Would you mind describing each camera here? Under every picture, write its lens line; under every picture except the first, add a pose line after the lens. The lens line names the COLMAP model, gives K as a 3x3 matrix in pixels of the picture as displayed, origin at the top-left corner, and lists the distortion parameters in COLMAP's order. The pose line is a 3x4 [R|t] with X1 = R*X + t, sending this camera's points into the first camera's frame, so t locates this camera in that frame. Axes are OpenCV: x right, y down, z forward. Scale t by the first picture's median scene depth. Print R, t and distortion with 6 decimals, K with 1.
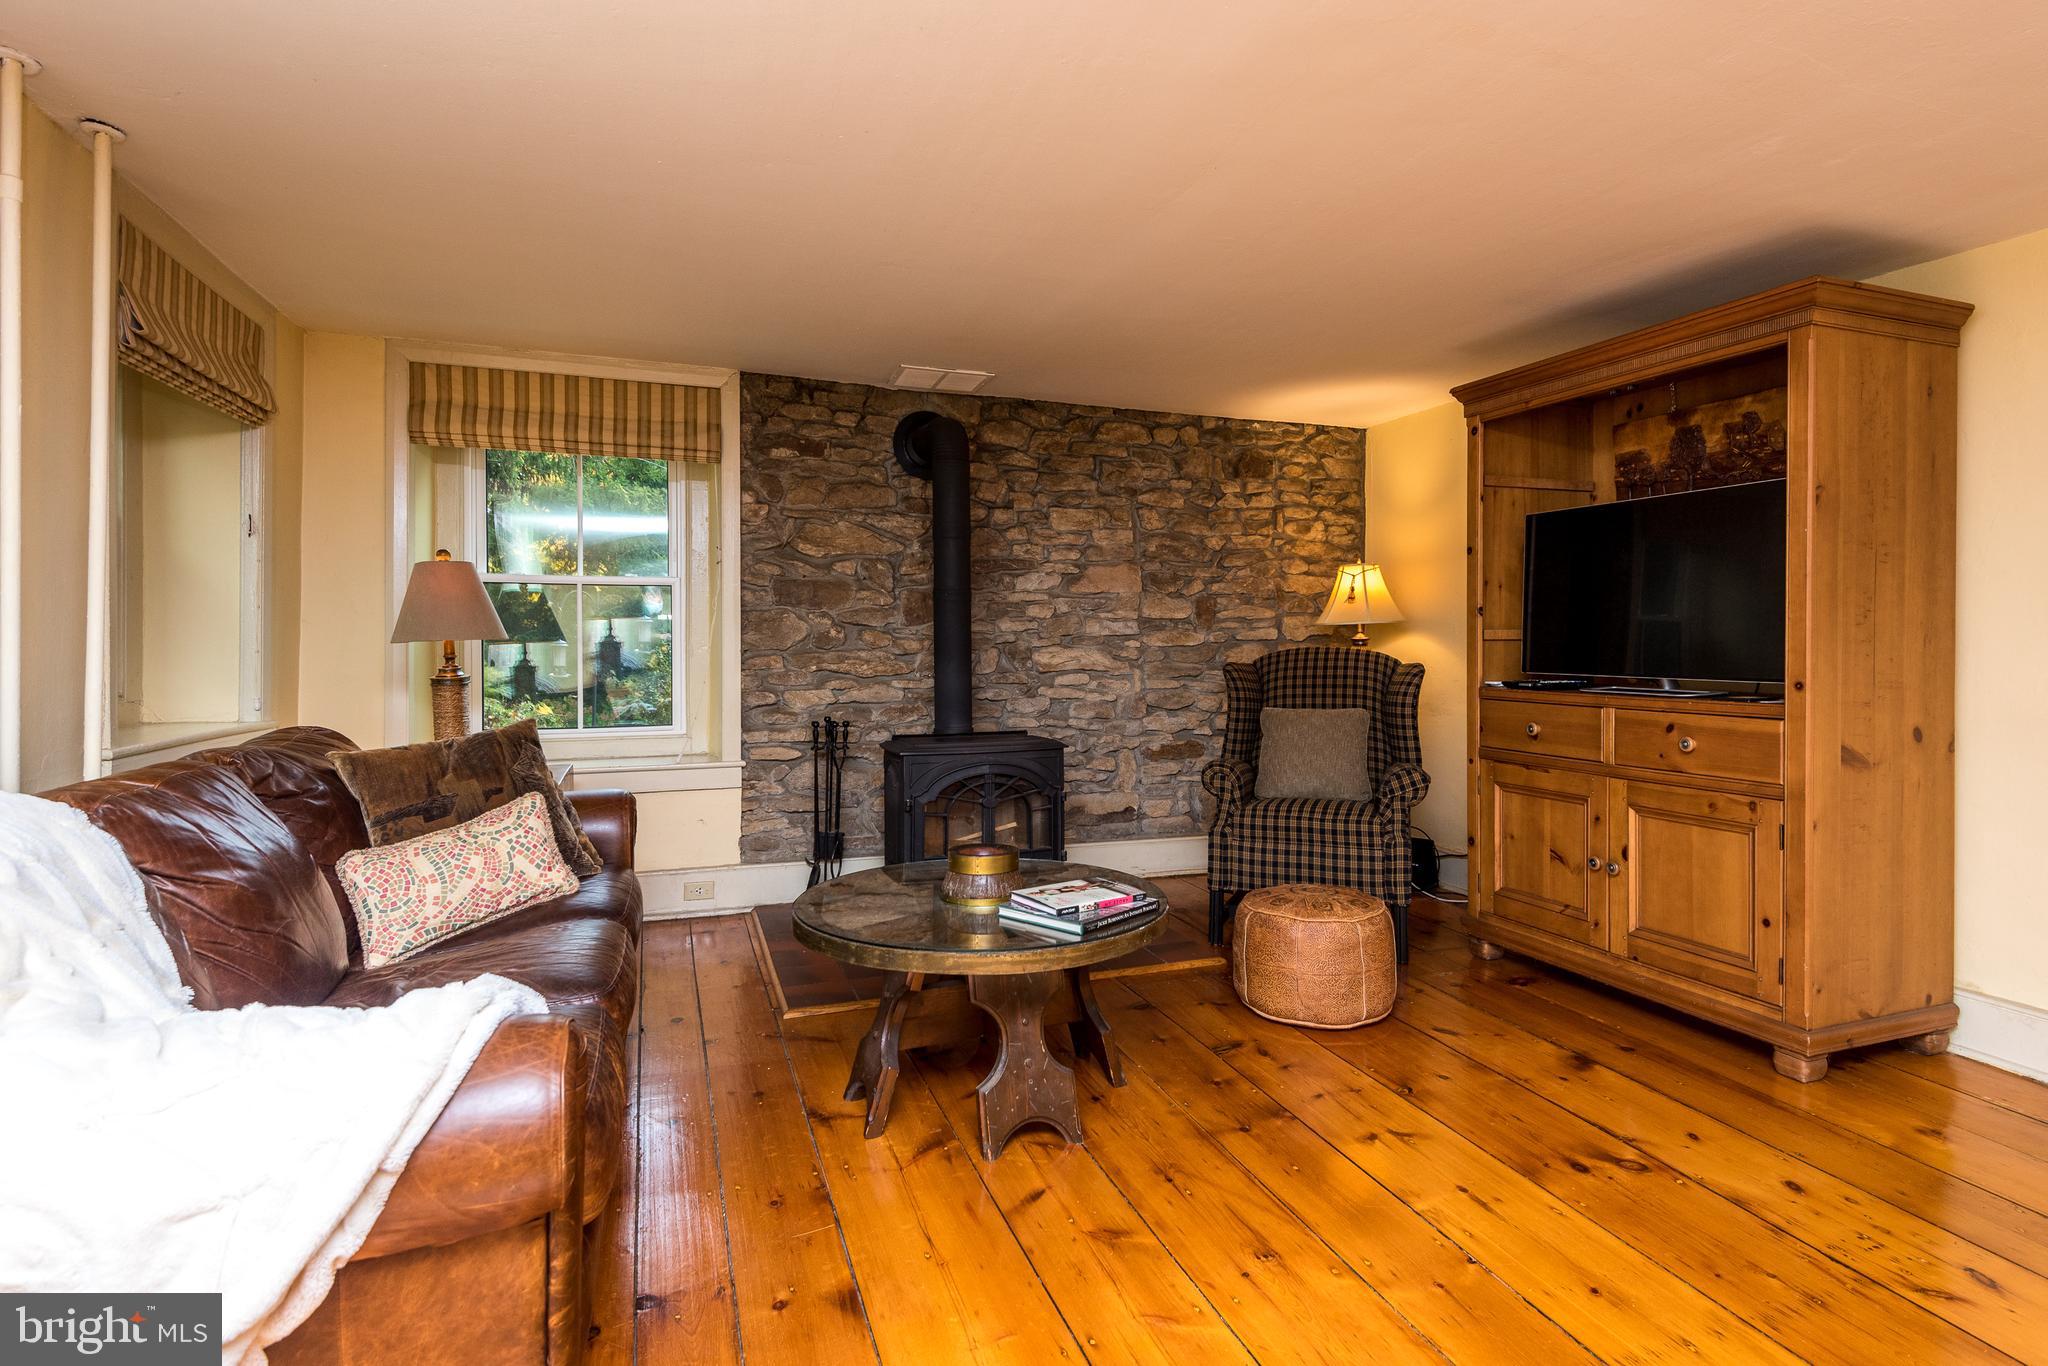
lens RADIAL K [[939.7, 0, 1042.4], [0, 939.7, 661.4], [0, 0, 1]] dist [0.036789, -0.020297]
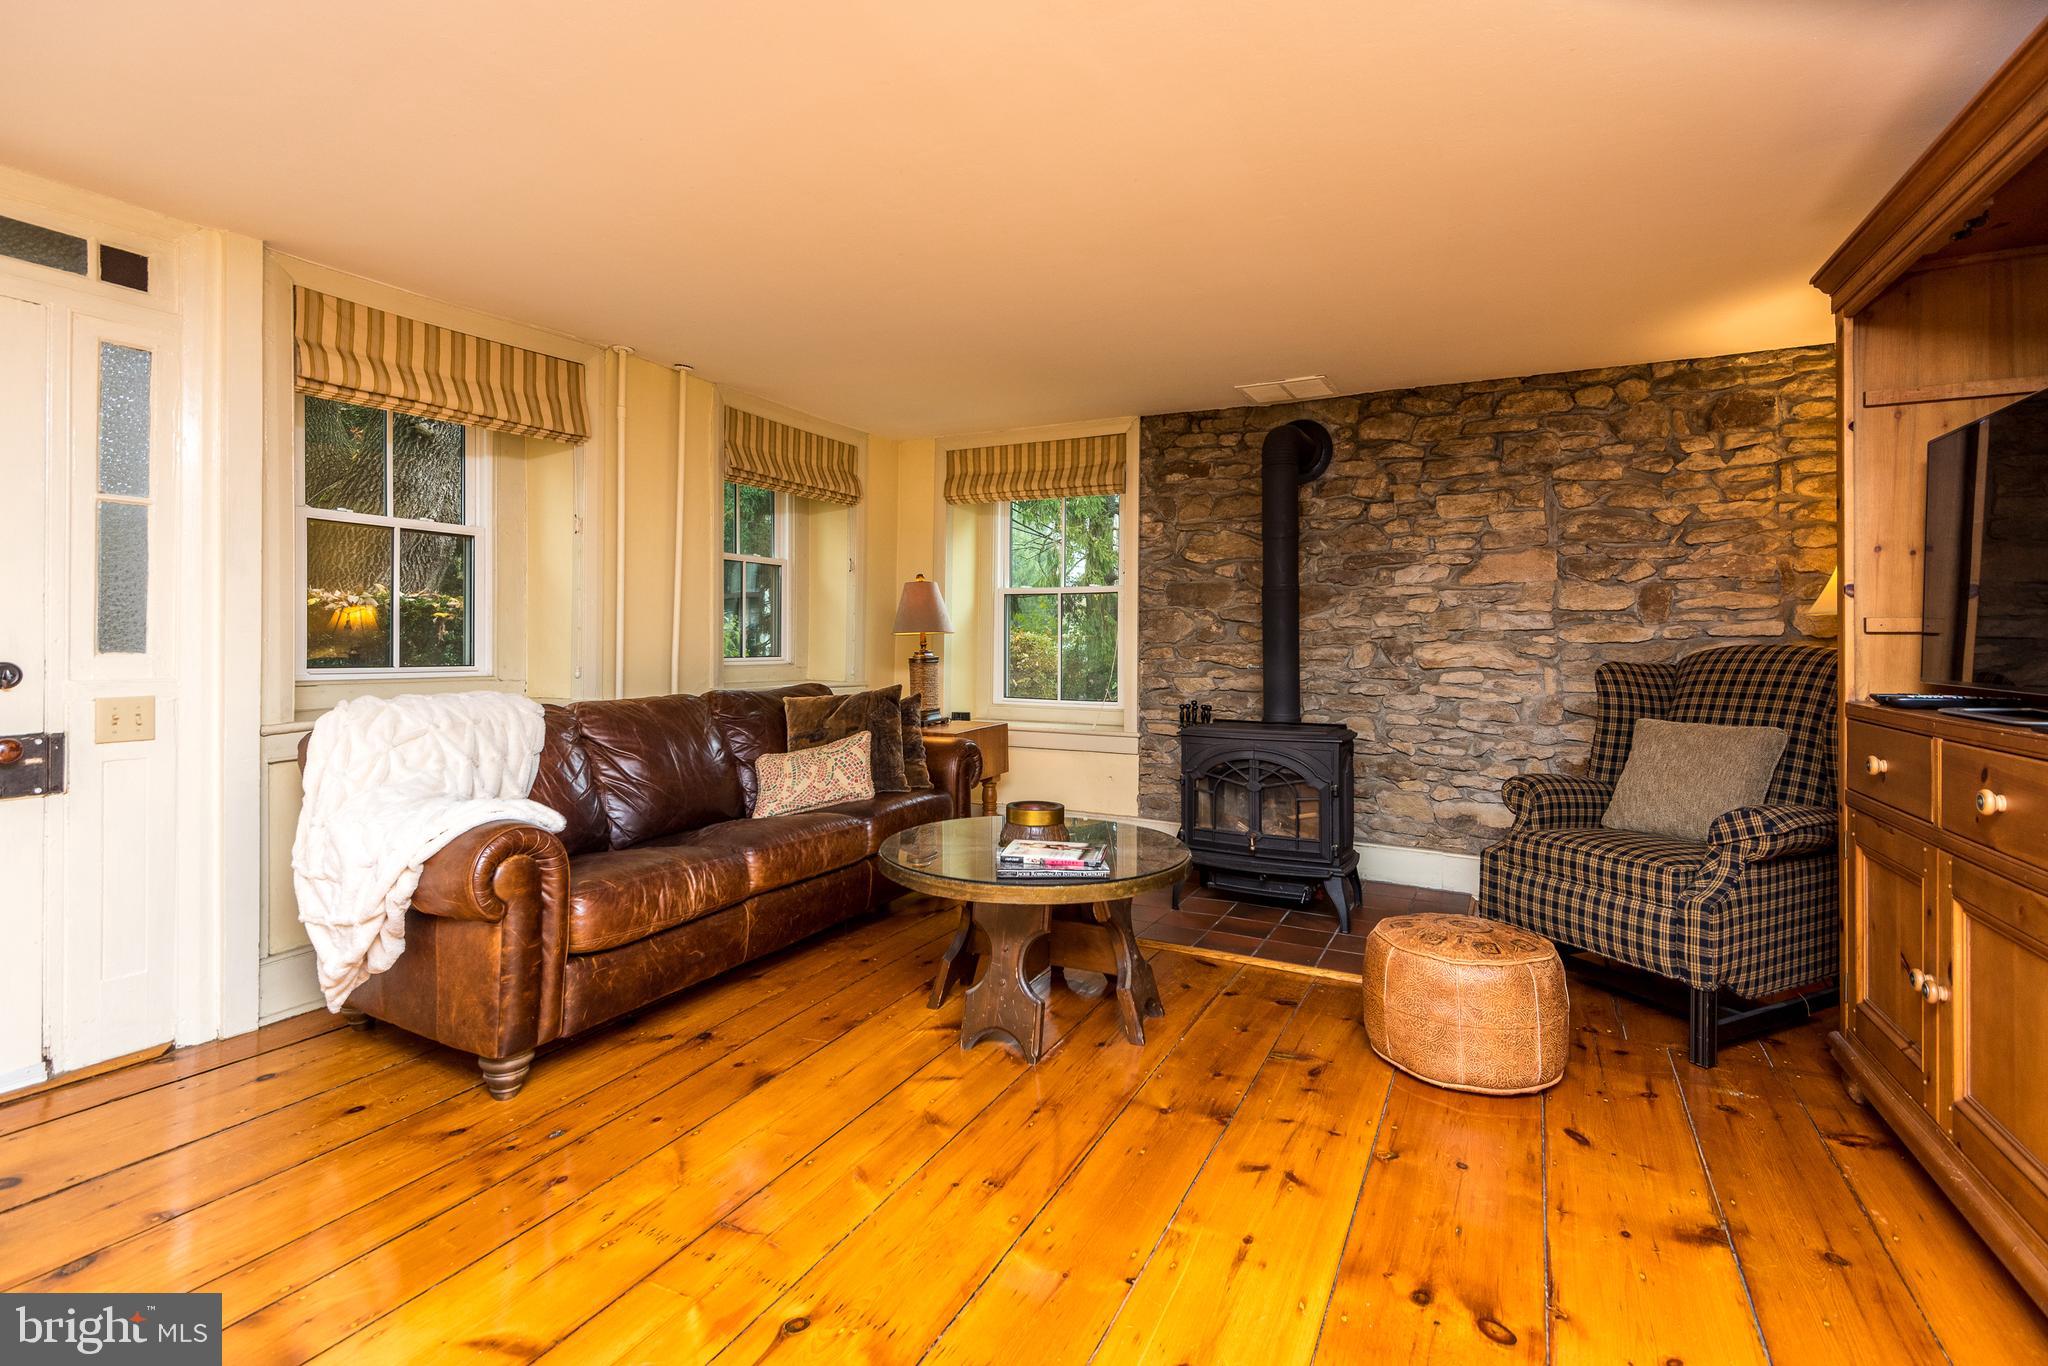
lens RADIAL K [[869.7, 0, 1095.8], [0, 869.7, 652.3], [0, 0, 1]] dist [0.032463, -0.029689]
pose [[0.727147, 0.013892, -0.686341, 0.372917], [-0.019962, 0.999800, -0.000913, 0.002413], [0.686192, 0.014365, 0.727279, 0.122817]]
